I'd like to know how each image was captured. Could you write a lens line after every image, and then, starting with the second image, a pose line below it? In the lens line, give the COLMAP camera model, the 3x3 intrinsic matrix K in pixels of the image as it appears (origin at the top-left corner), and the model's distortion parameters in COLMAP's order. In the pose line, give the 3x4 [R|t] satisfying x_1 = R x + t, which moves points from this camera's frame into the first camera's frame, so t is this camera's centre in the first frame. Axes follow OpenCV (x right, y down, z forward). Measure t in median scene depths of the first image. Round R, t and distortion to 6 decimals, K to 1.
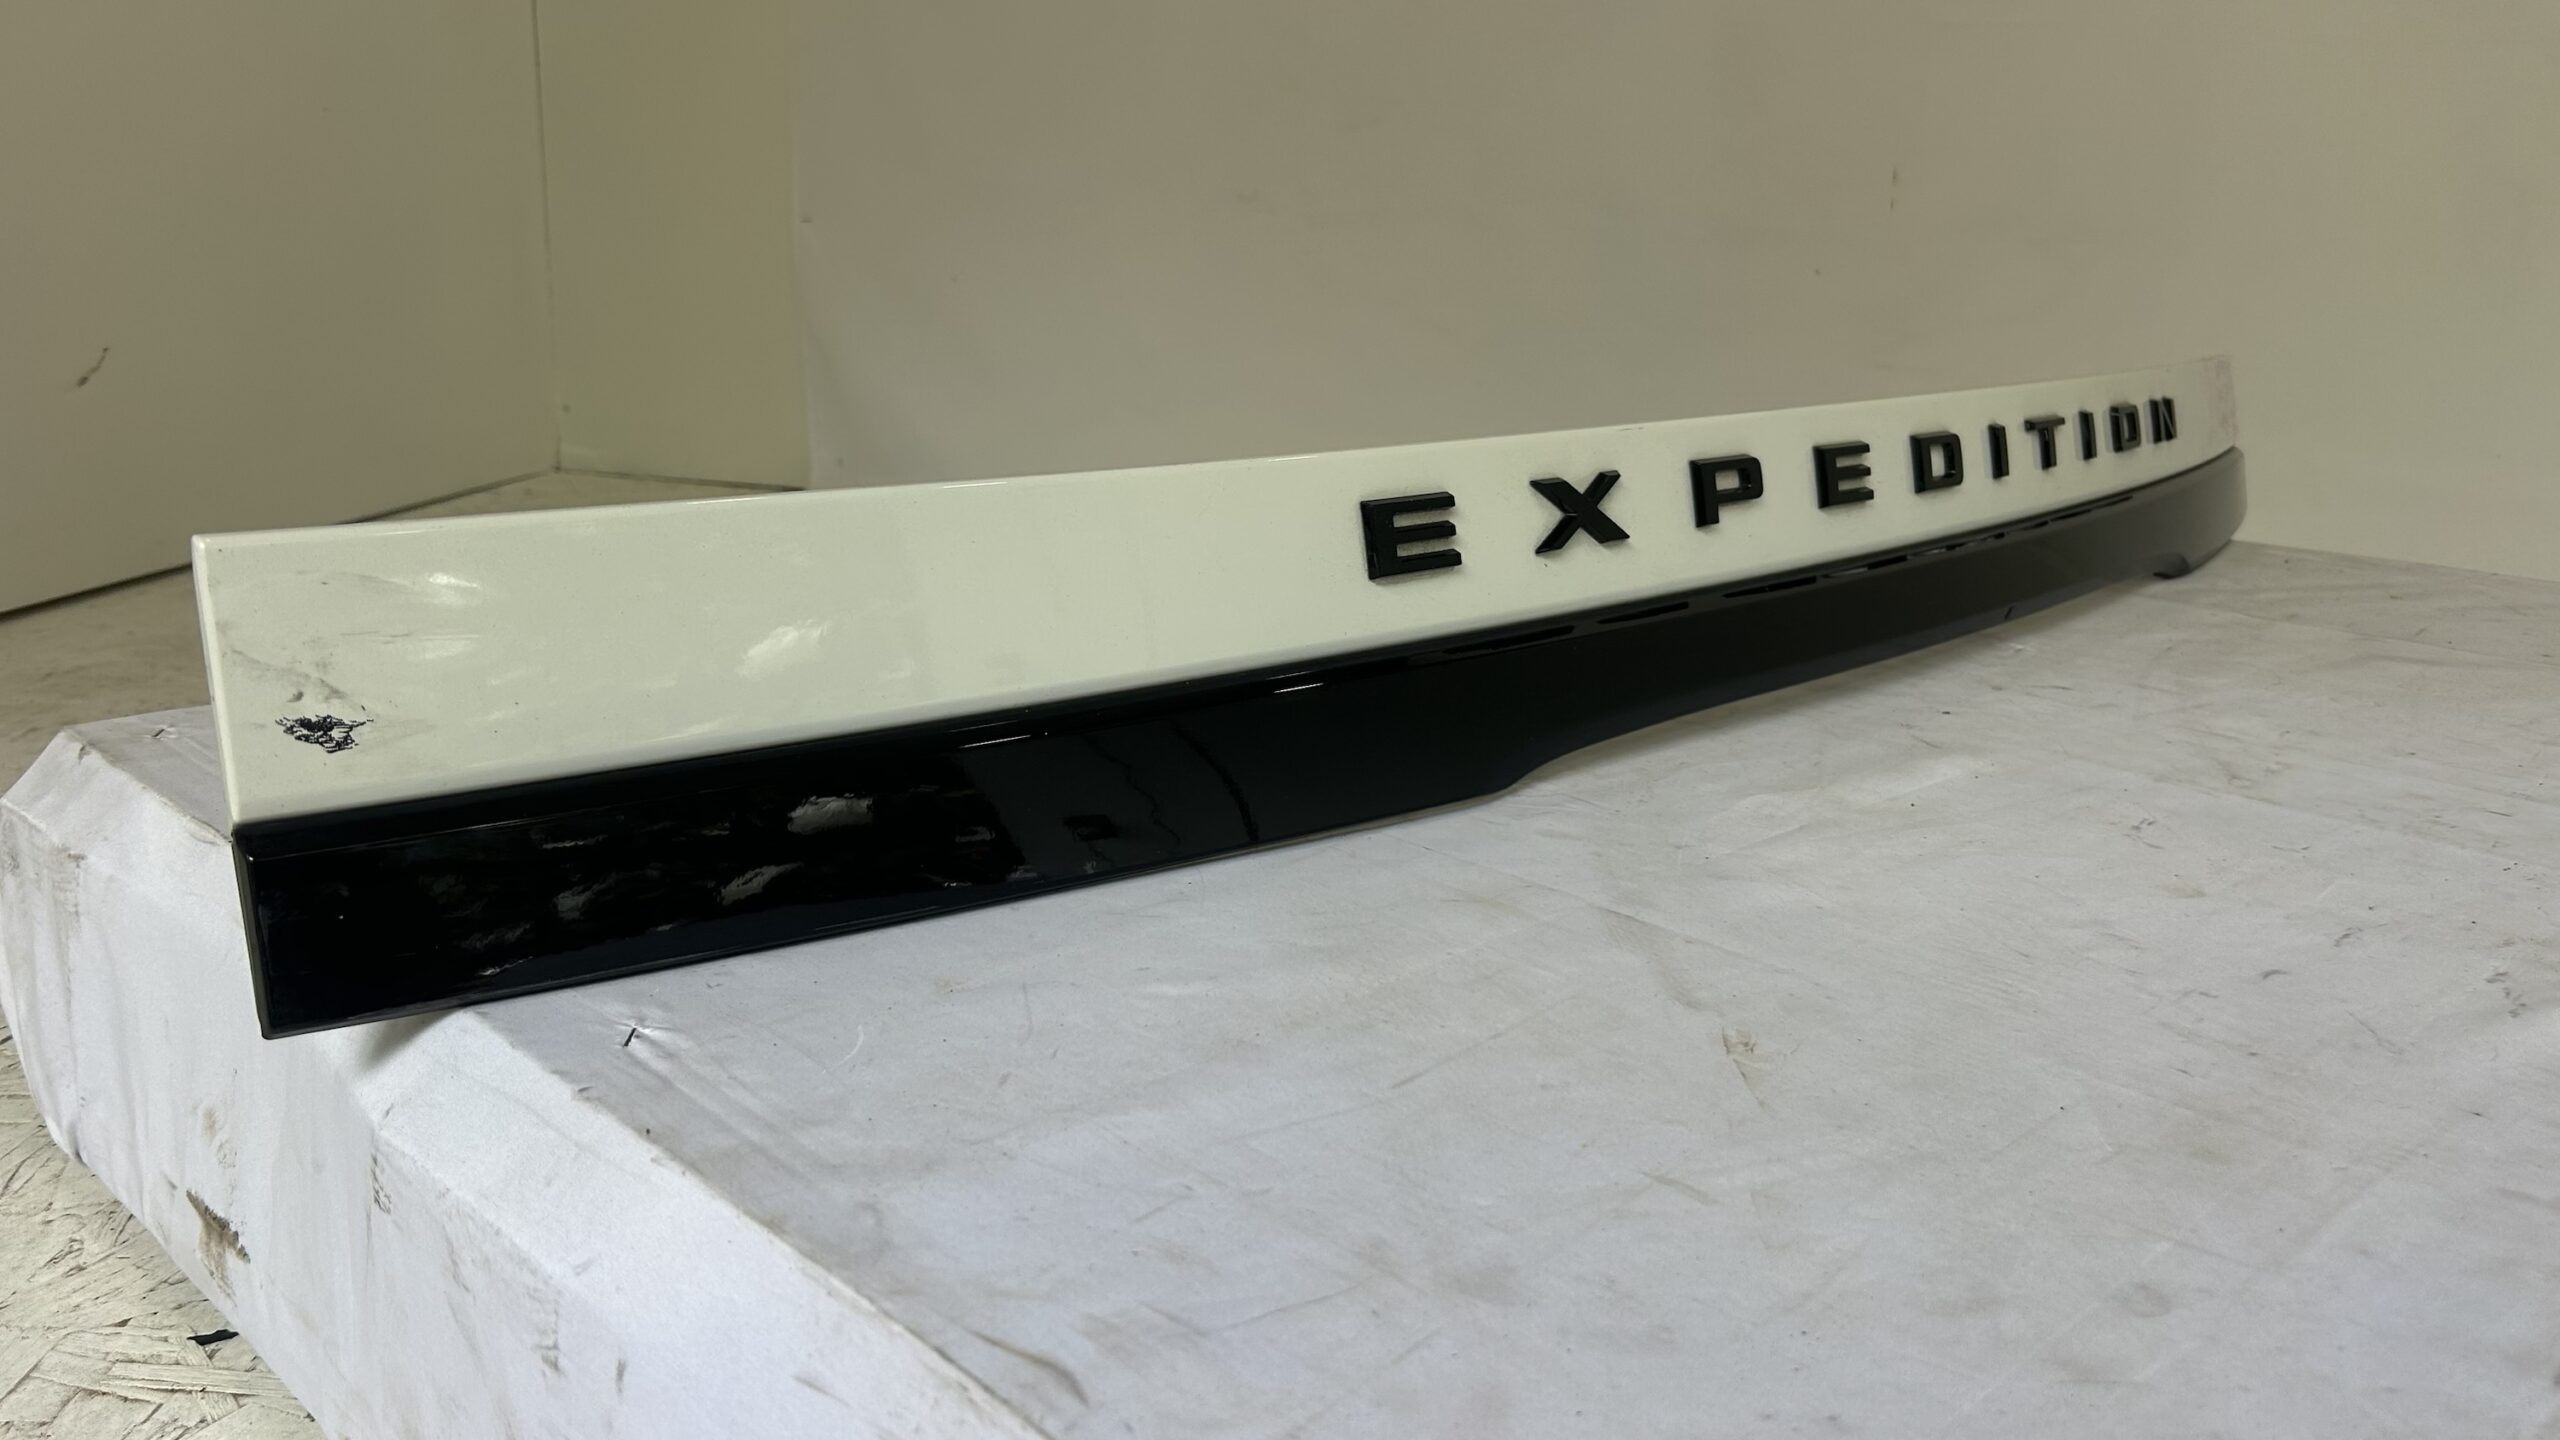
lens RADIAL K [[1981.4, 0, 1280.0], [0, 1981.4, 720.0], [0, 0, 1]] dist [0.029498, -0.057493]
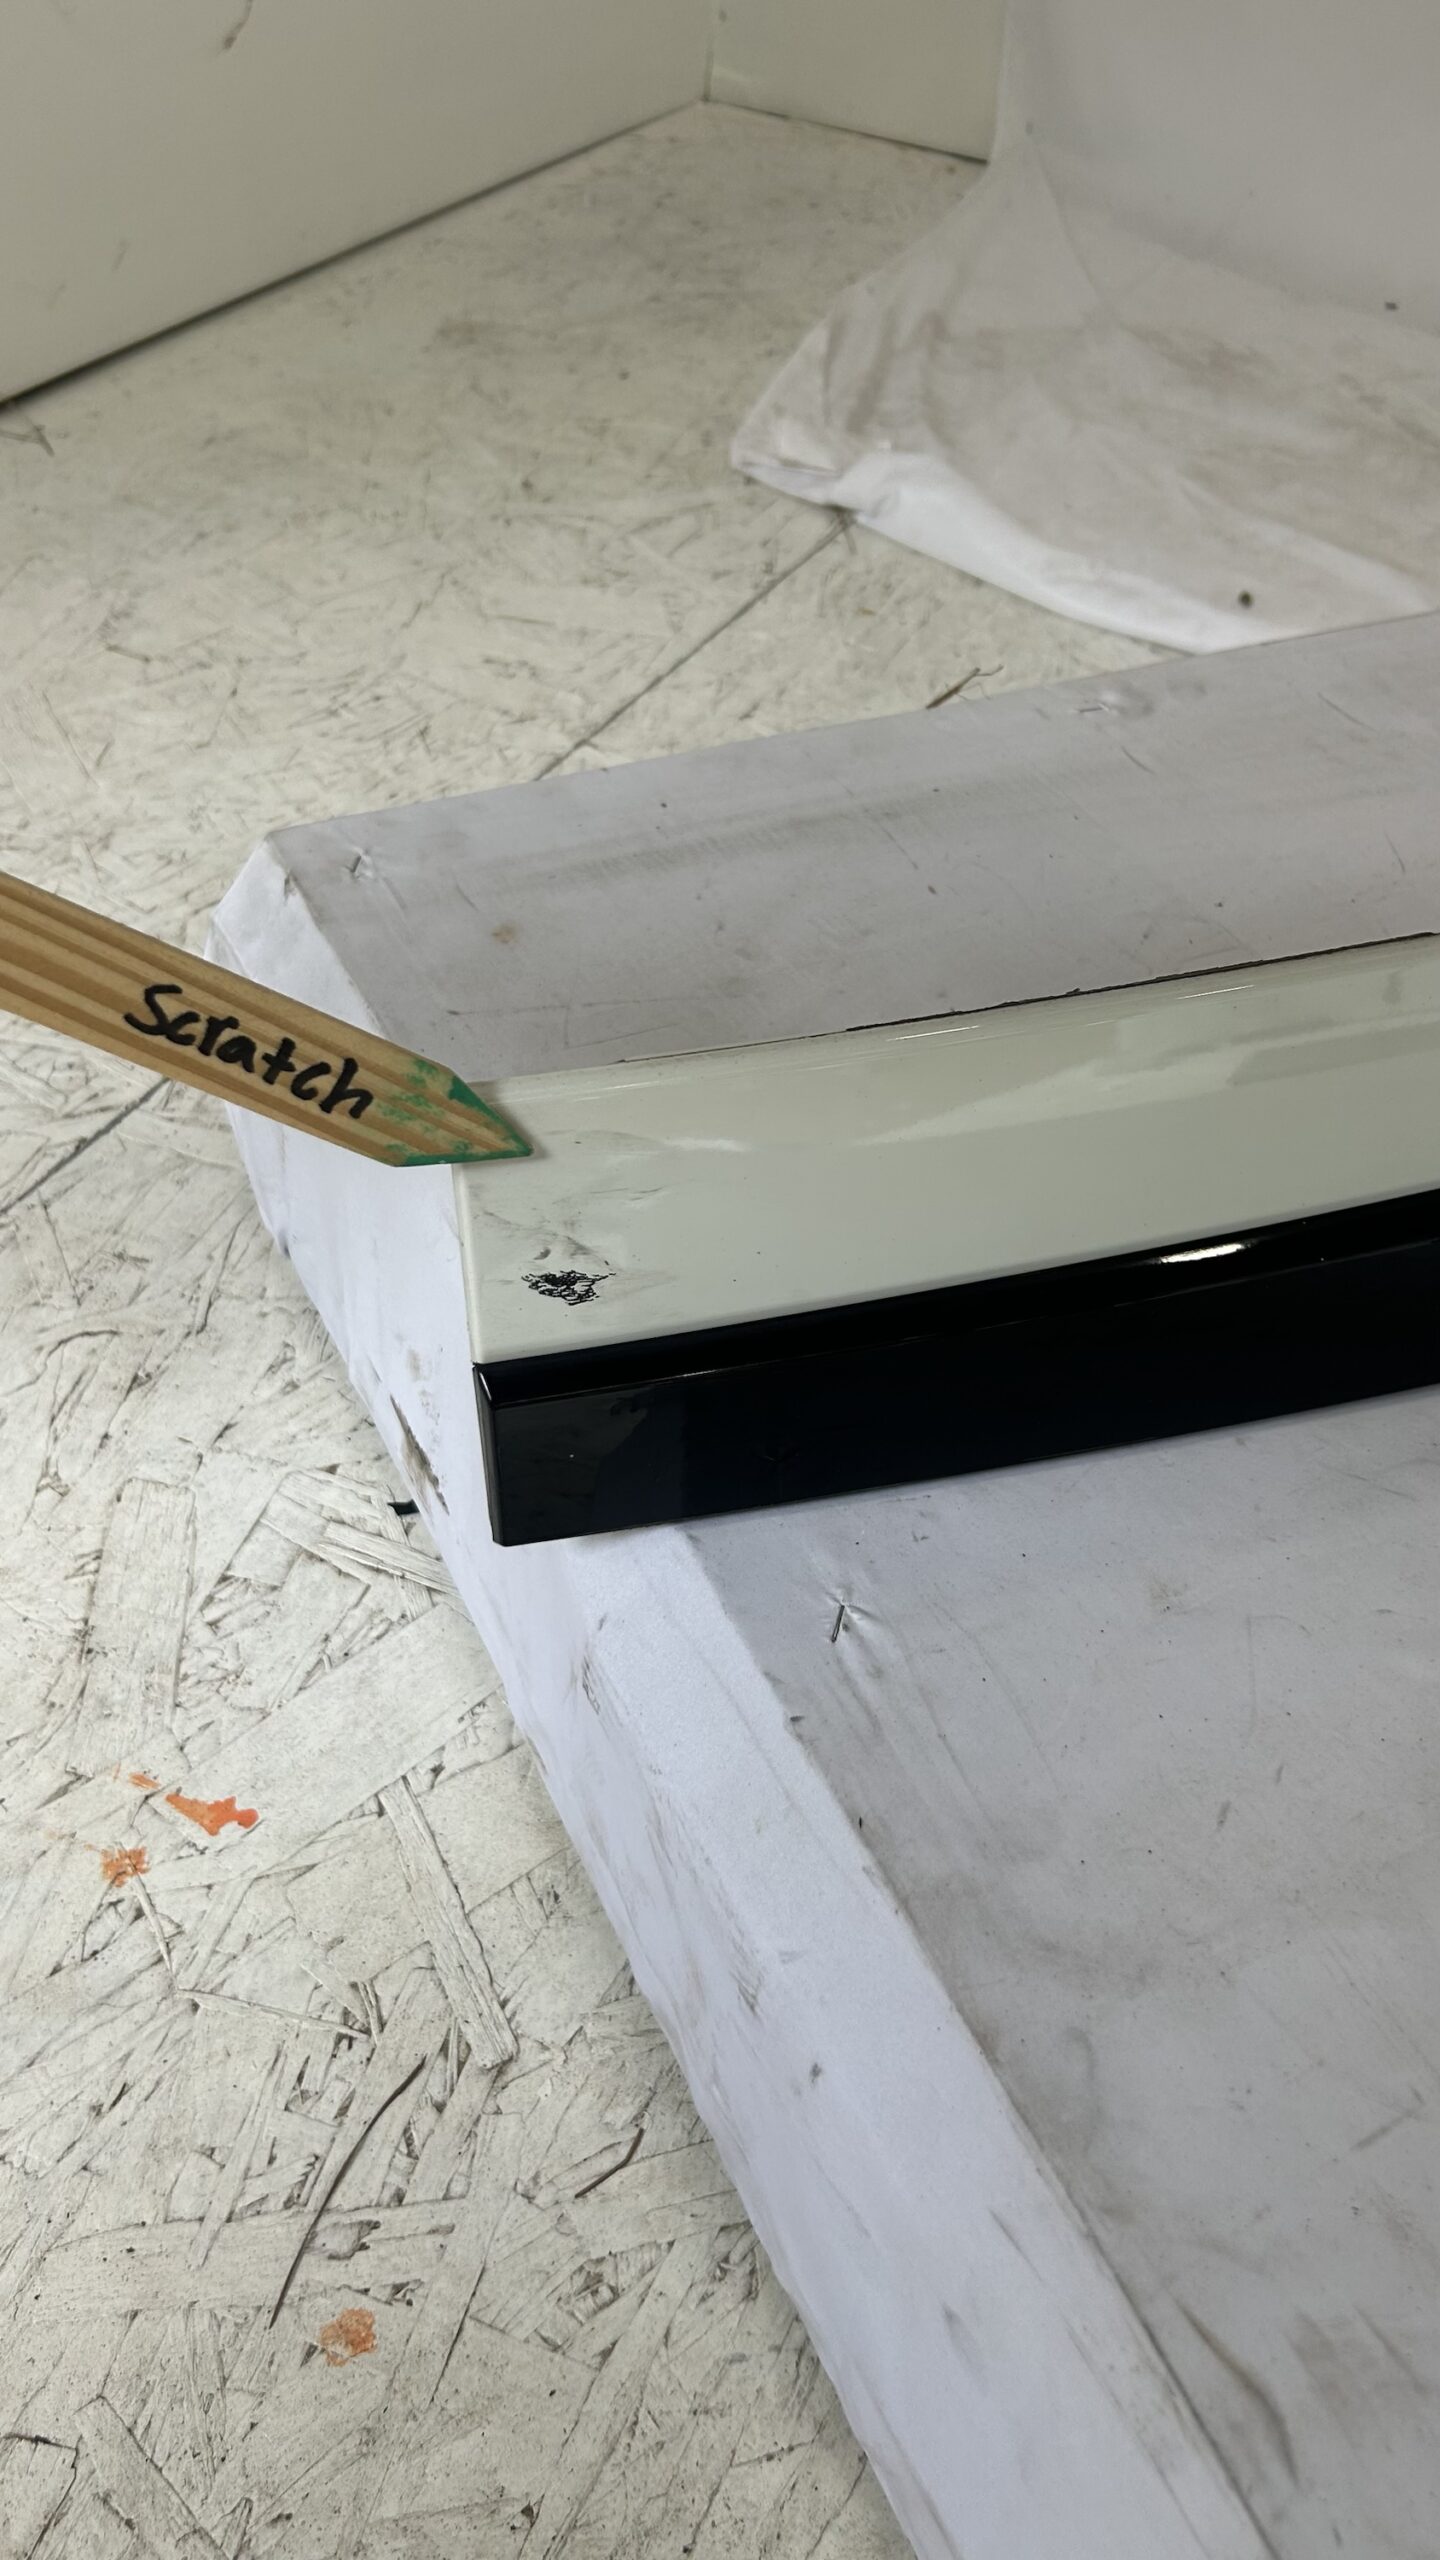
lens RADIAL K [[1981.4, 0, 720.0], [0, 1981.4, 1280.0], [0, 0, 1]] dist [0.029498, -0.057493]
pose [[0.945168, 0.229276, -0.232573, -0.182241], [-0.097266, 0.877443, 0.469716, -0.407520], [0.311764, -0.421339, 0.851632, 0.213649]]
